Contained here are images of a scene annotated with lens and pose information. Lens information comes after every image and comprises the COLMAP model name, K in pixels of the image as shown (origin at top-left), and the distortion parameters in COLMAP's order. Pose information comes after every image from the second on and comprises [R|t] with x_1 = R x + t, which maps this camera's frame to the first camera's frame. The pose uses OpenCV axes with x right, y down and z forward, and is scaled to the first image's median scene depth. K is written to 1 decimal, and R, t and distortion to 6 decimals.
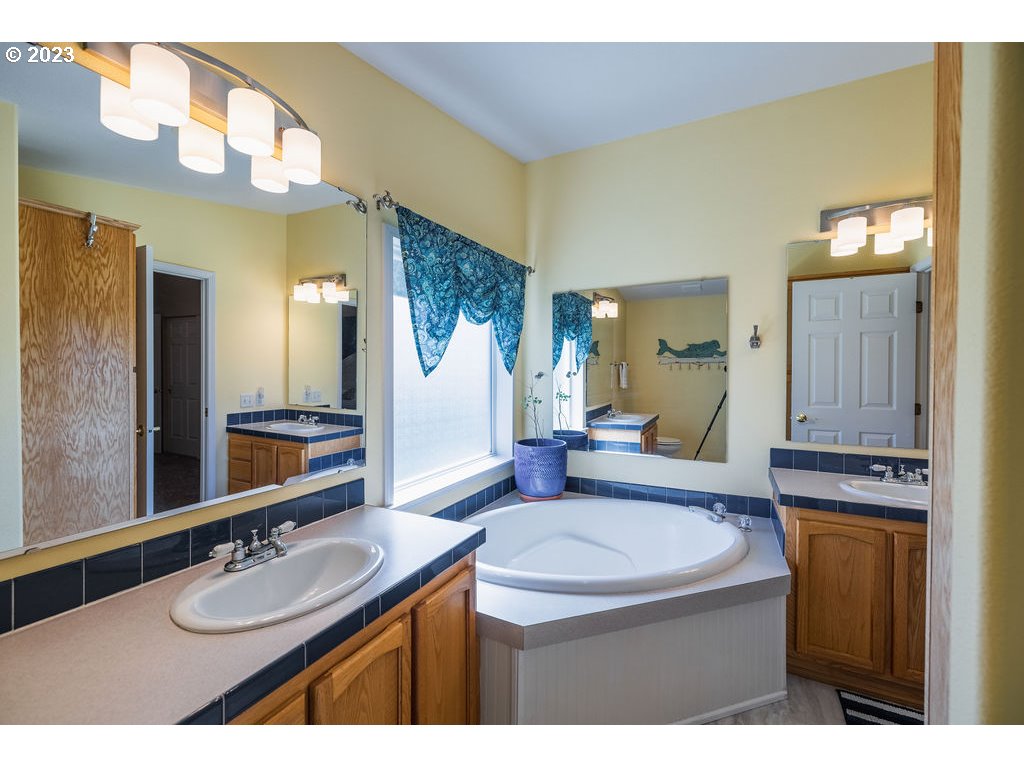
lens RADIAL K [[454.8, 0, 511.5], [0, 454.8, 371.3], [0, 0, 1]] dist [-0.000499, -0.000155]
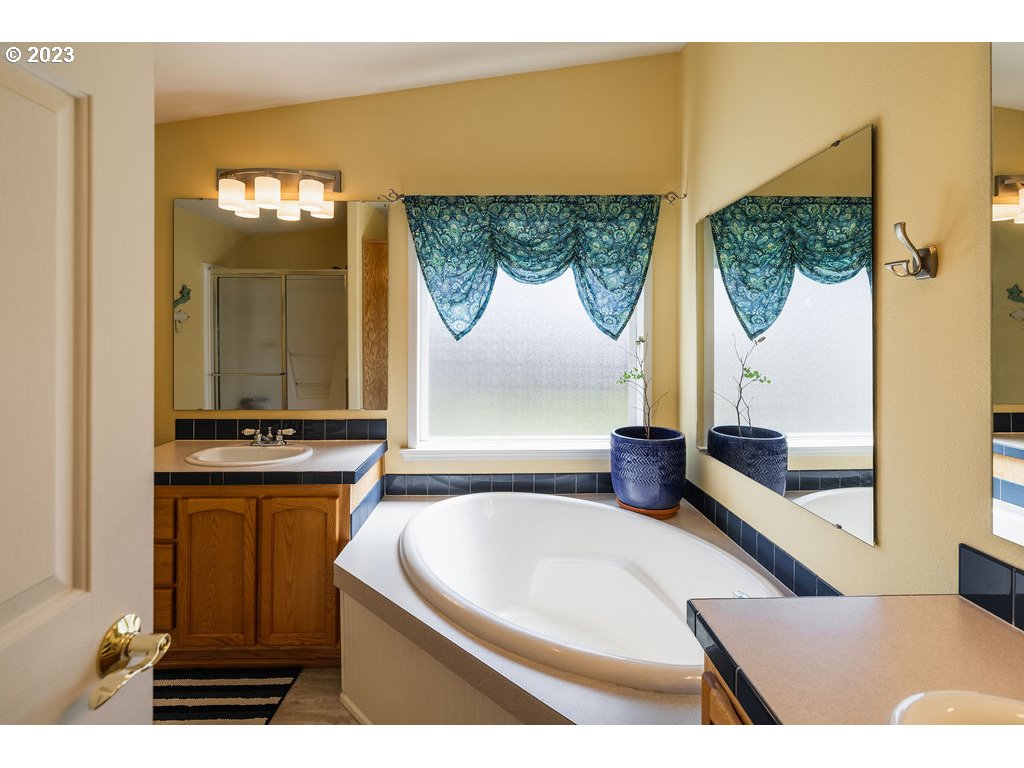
lens RADIAL K [[454.8, 0, 511.5], [0, 454.8, 371.3], [0, 0, 1]] dist [-0.000499, -0.000155]
pose [[0.446555, -0.005662, -0.894738, 0.753626], [0.000463, 0.999981, -0.006097, 0.083006], [0.894756, 0.002309, 0.446550, 0.571564]]
